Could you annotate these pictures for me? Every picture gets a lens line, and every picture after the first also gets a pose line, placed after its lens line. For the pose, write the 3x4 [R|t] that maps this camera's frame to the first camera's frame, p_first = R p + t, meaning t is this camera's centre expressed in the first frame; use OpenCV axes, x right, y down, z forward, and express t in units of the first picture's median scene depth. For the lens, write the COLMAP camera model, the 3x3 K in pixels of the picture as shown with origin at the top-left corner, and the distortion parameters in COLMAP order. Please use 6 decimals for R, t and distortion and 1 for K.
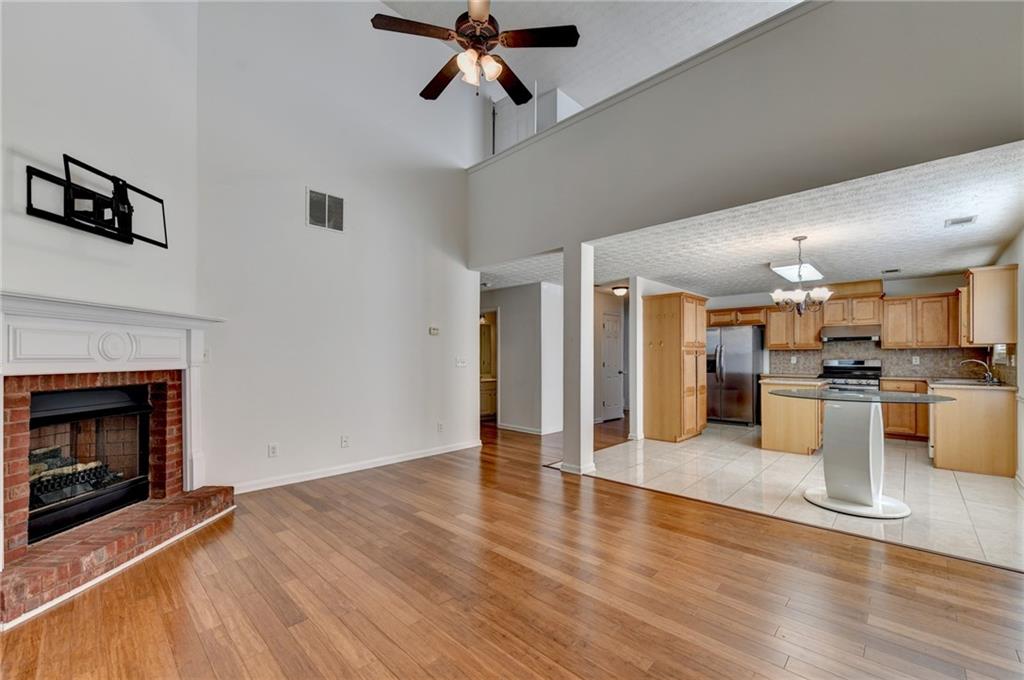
lens RADIAL K [[414.4, 0, 521.8], [0, 414.4, 356.0], [0, 0, 1]] dist [-0.009648, -0.000407]
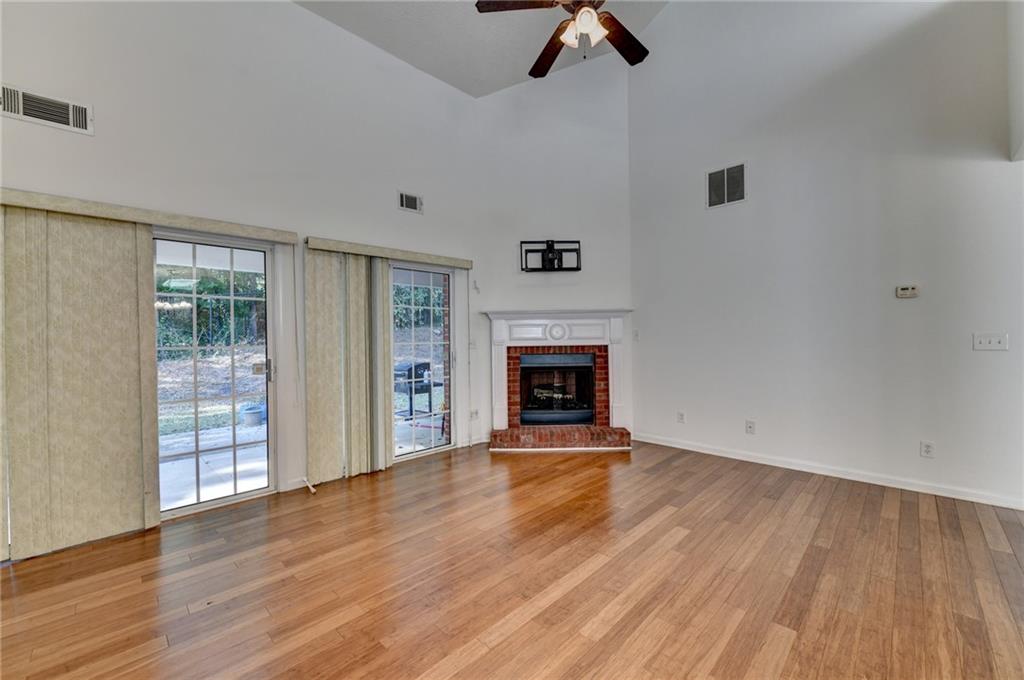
lens RADIAL K [[407.8, 0, 520.1], [0, 407.8, 339.5], [0, 0, 1]] dist [-0.006414, -0.000181]
pose [[-0.011242, 0.005032, -0.999924, 0.652425], [0.015739, 0.999864, 0.004855, -0.000209], [0.999813, -0.015684, -0.011320, 0.681765]]
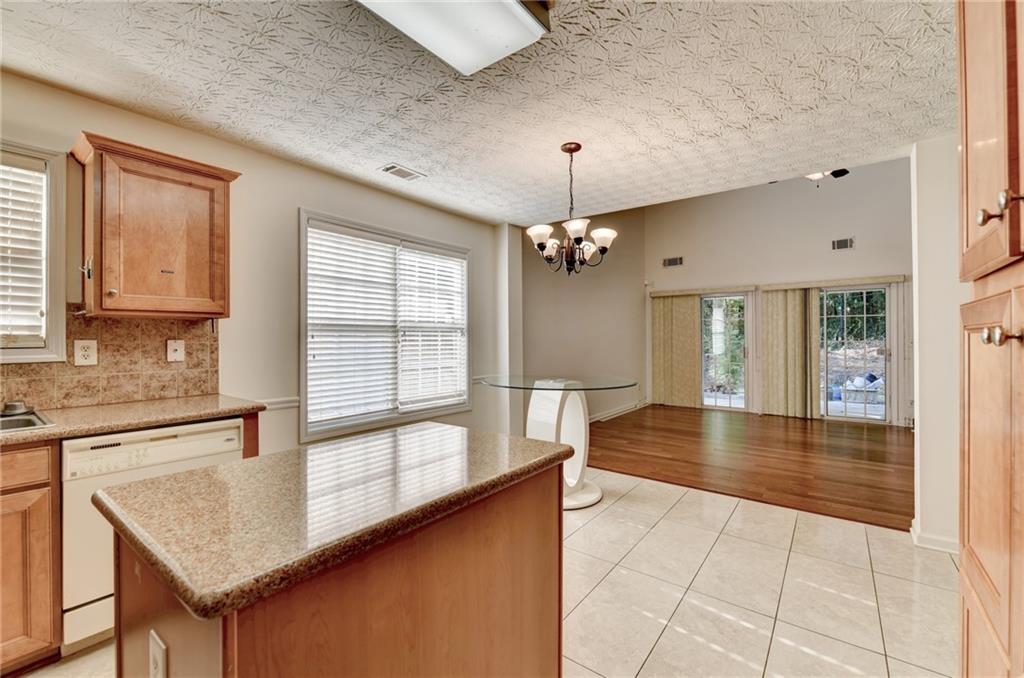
lens RADIAL K [[427.5, 0, 529.8], [0, 427.5, 335.6], [0, 0, 1]] dist [-0.009982, -0.000243]
pose [[-0.990496, 0.003292, -0.137503, 1.134003], [0.004702, 0.999940, -0.009927, -0.002492], [0.137462, -0.010479, -0.990452, 2.248030]]
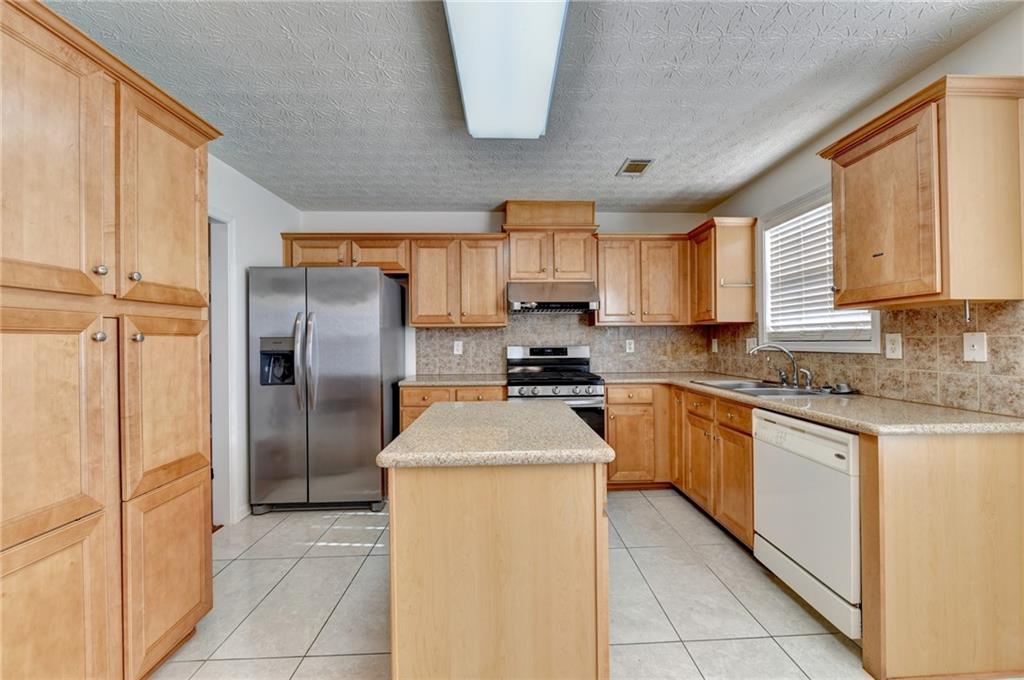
lens RADIAL K [[407.8, 0, 520.1], [0, 407.8, 339.5], [0, 0, 1]] dist [-0.006414, -0.000181]
pose [[0.699629, -0.003568, 0.714498, 0.857241], [0.006053, 0.999981, -0.000932, 0.001271], [-0.714481, 0.004977, 0.699637, 1.445273]]
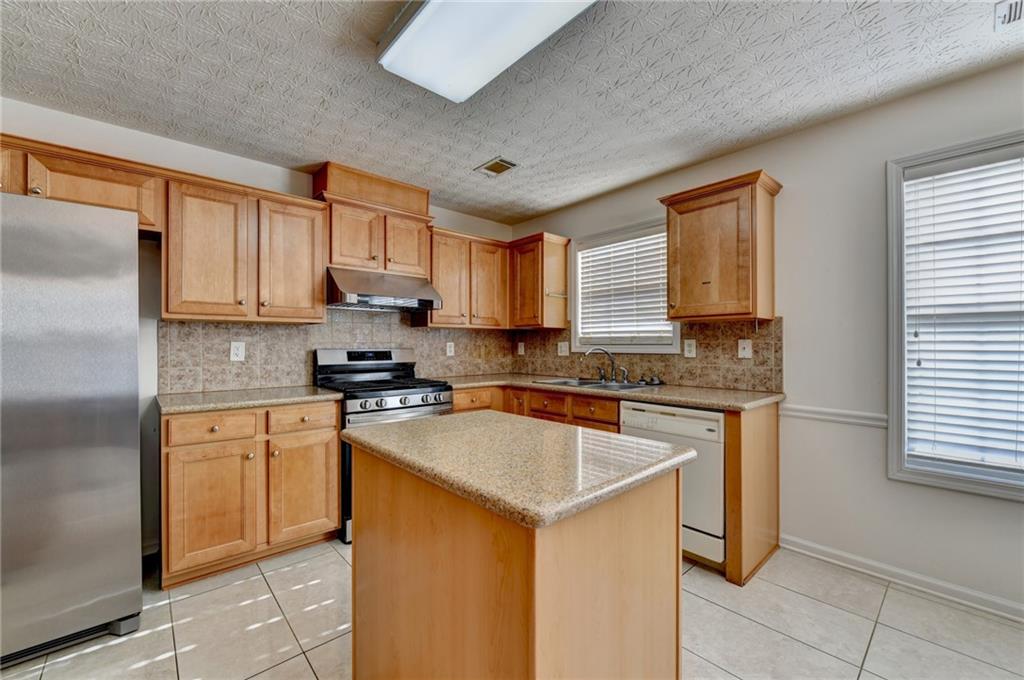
lens RADIAL K [[411.2, 0, 519.0], [0, 411.2, 343.9], [0, 0, 1]] dist [-0.007863, -0.000150]
pose [[0.073418, -0.000873, 0.997301, 0.787627], [-0.003347, 0.999994, 0.001121, 0.004863], [-0.997296, -0.003421, 0.073415, 1.793097]]
